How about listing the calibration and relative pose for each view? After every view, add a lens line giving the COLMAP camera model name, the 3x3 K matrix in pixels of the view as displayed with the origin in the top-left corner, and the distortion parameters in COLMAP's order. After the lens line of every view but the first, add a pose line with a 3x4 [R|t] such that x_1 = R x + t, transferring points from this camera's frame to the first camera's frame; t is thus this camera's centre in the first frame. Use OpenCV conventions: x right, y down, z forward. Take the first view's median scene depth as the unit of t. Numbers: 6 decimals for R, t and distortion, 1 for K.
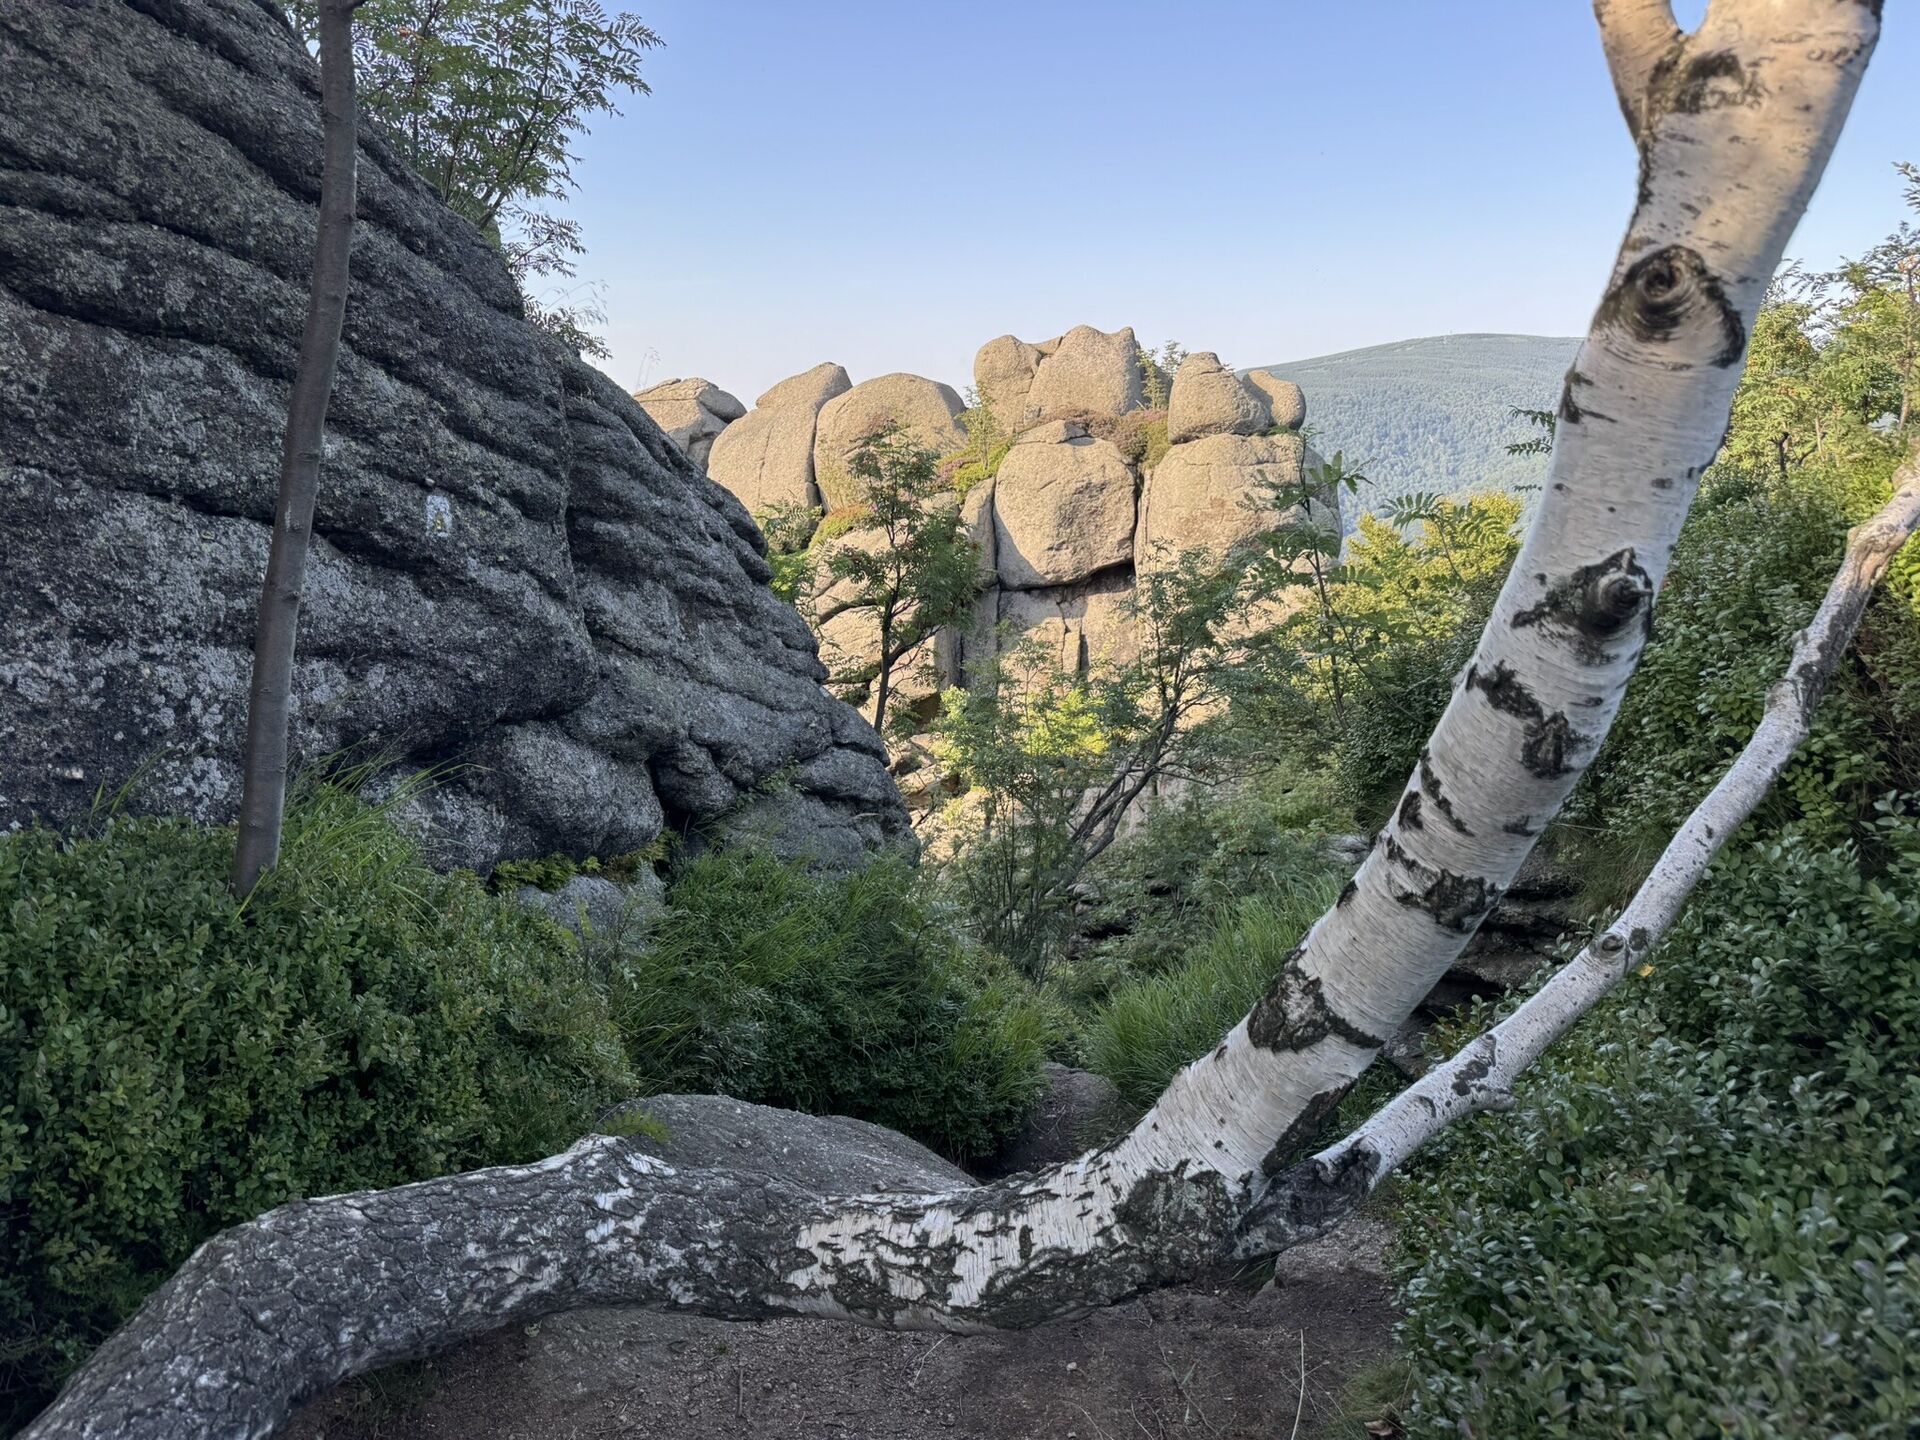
lens RADIAL K [[1326.8, 0, 969.9], [0, 1326.8, 735.7], [0, 0, 1]] dist [0.077711, -0.115031]
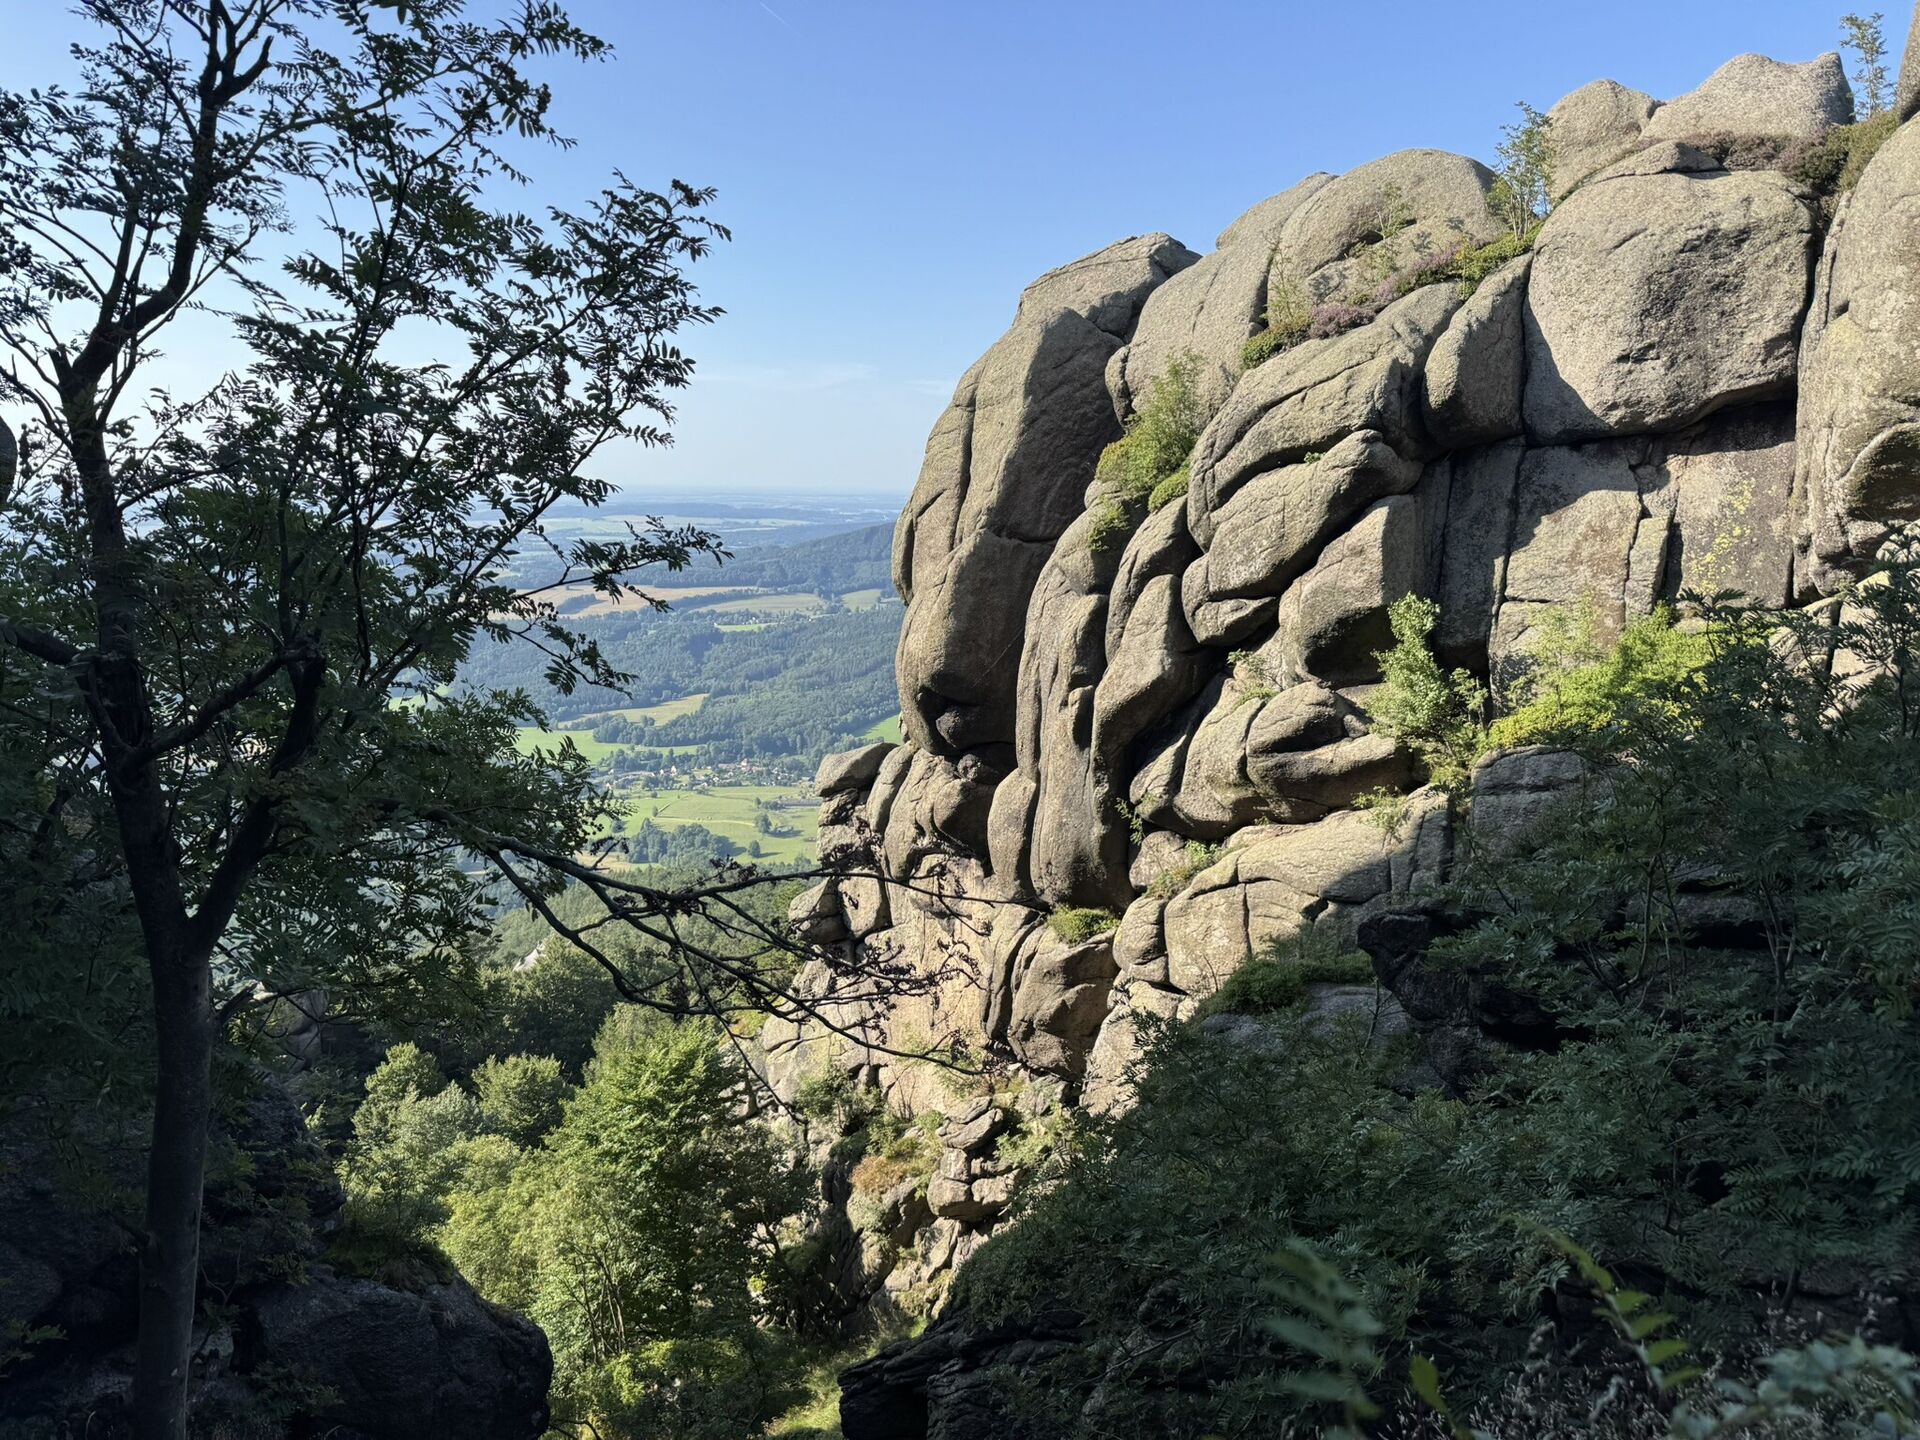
lens RADIAL K [[1315.8, 0, 958.5], [0, 1315.8, 765.1], [0, 0, 1]] dist [0.002401, -0.025519]
pose [[0.894328, 0.103722, -0.435224, 0.066648], [-0.115687, 0.993285, -0.001003, 0.058874], [0.432197, 0.051246, 0.900322, 0.387001]]
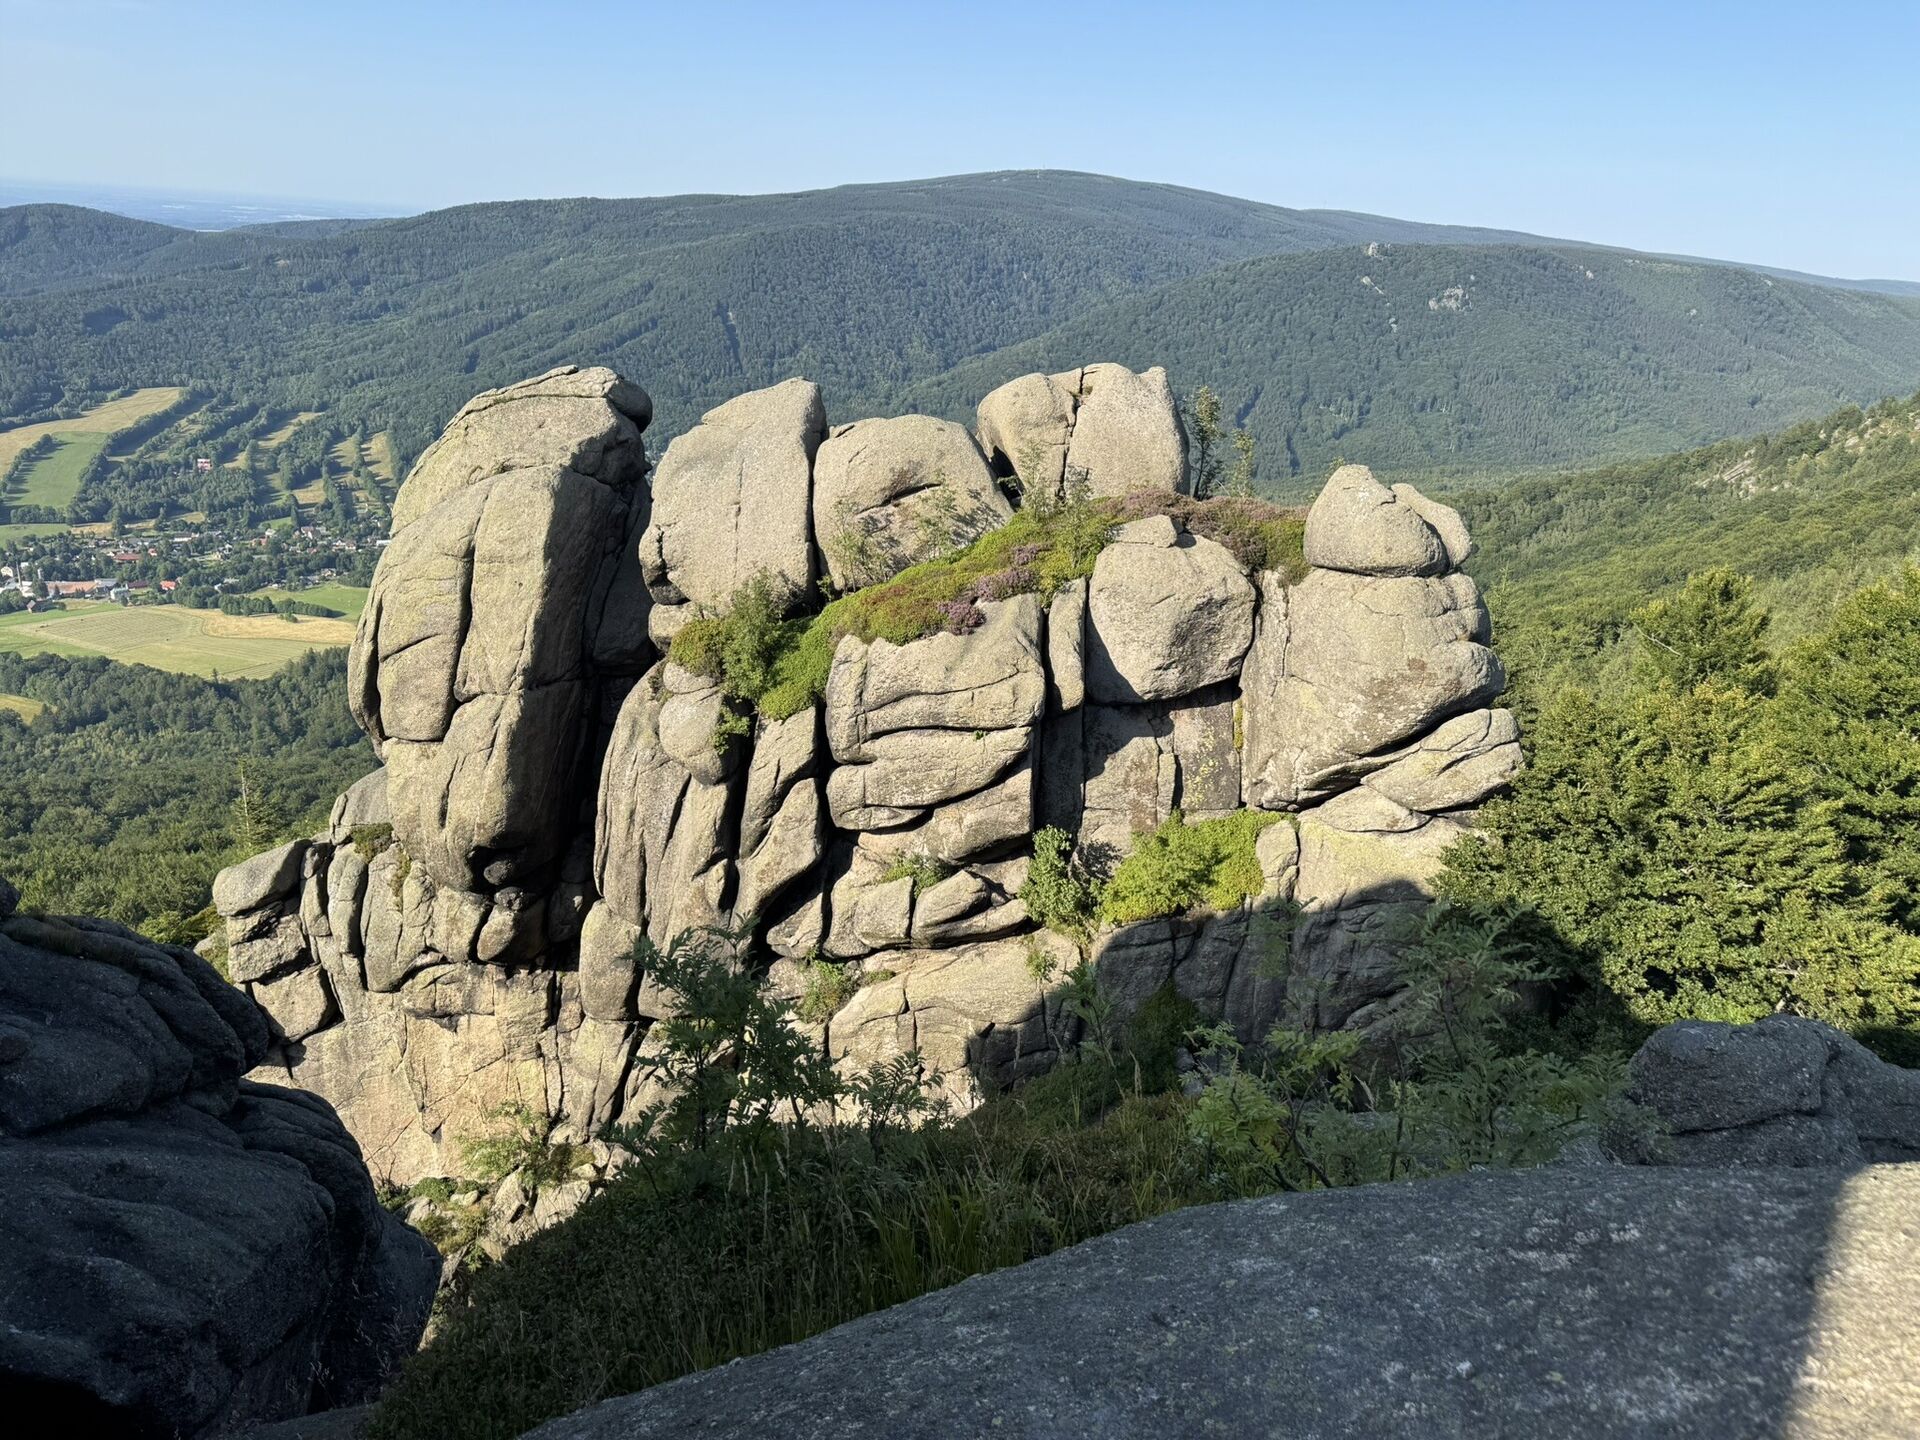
lens RADIAL K [[1340.0, 0, 961.6], [0, 1340.0, 715.3], [0, 0, 1]] dist [0.003703, -0.004909]
pose [[0.953757, -0.024803, 0.299555, -0.322493], [-0.011510, 0.992845, 0.118854, -0.208918], [-0.300360, -0.116805, 0.946647, 0.193905]]
